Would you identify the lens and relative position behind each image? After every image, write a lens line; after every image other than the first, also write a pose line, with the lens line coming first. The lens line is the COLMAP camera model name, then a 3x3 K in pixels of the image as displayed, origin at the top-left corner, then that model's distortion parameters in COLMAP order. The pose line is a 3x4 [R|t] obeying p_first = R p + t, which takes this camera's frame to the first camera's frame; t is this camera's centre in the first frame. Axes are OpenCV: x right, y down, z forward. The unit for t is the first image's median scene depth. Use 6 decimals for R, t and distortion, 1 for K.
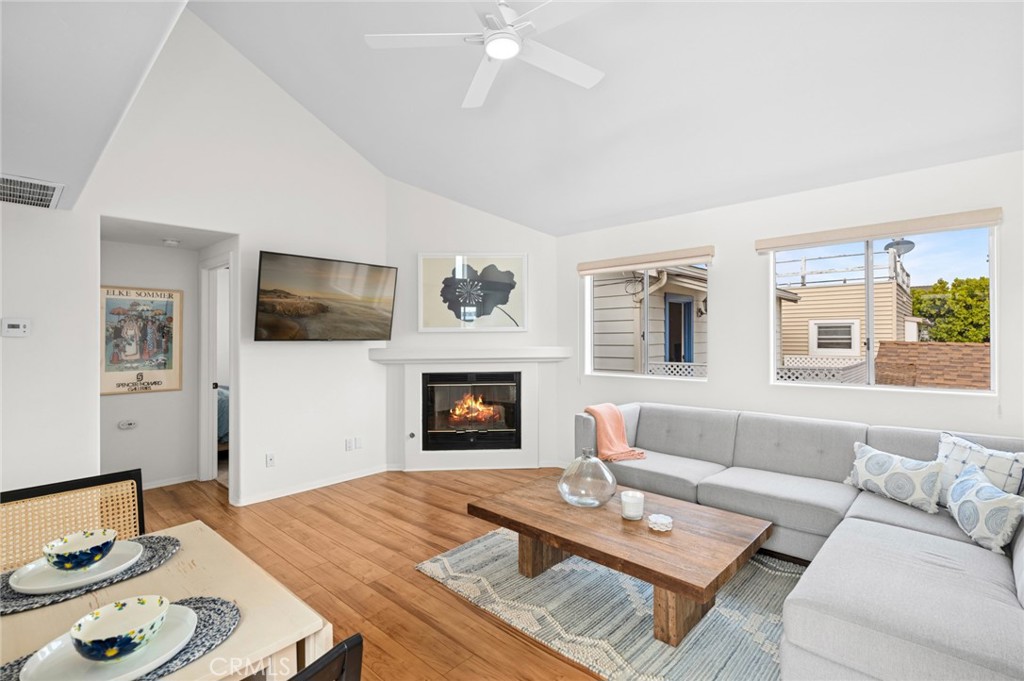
lens RADIAL K [[474.4, 0, 535.2], [0, 474.4, 341.0], [0, 0, 1]] dist [0.001505, 0.000232]
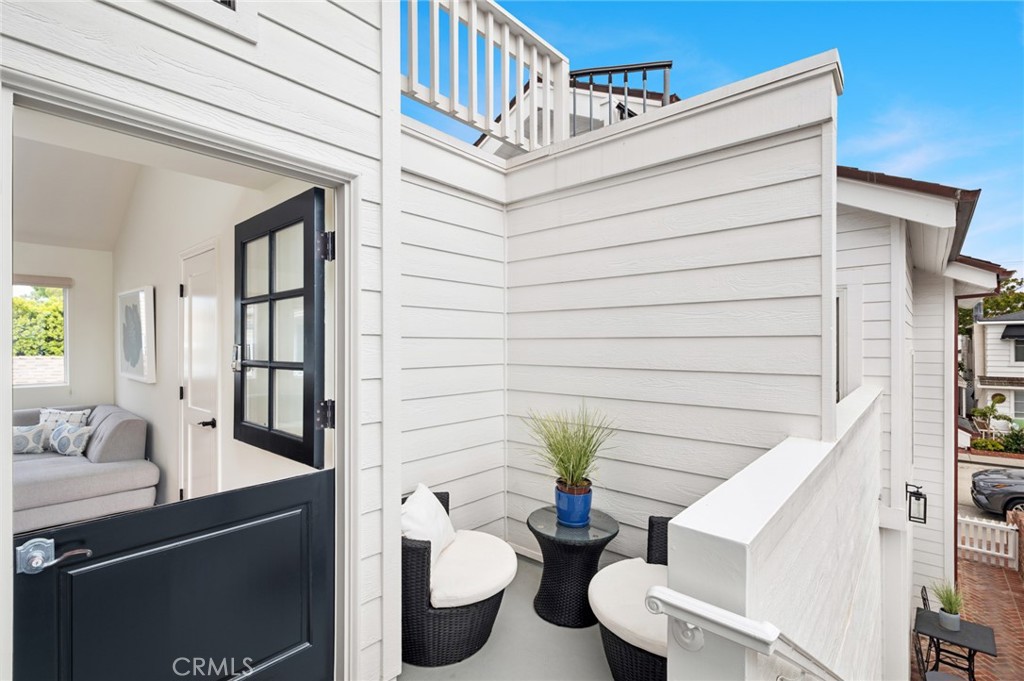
lens RADIAL K [[477.2, 0, 513.5], [0, 477.2, 338.9], [0, 0, 1]] dist [-0.000282, -0.000328]
pose [[-0.009419, 0.011672, 0.999888, -0.475215], [0.005633, 0.999917, -0.011620, -0.014781], [-0.999940, 0.005523, -0.009484, -0.369750]]
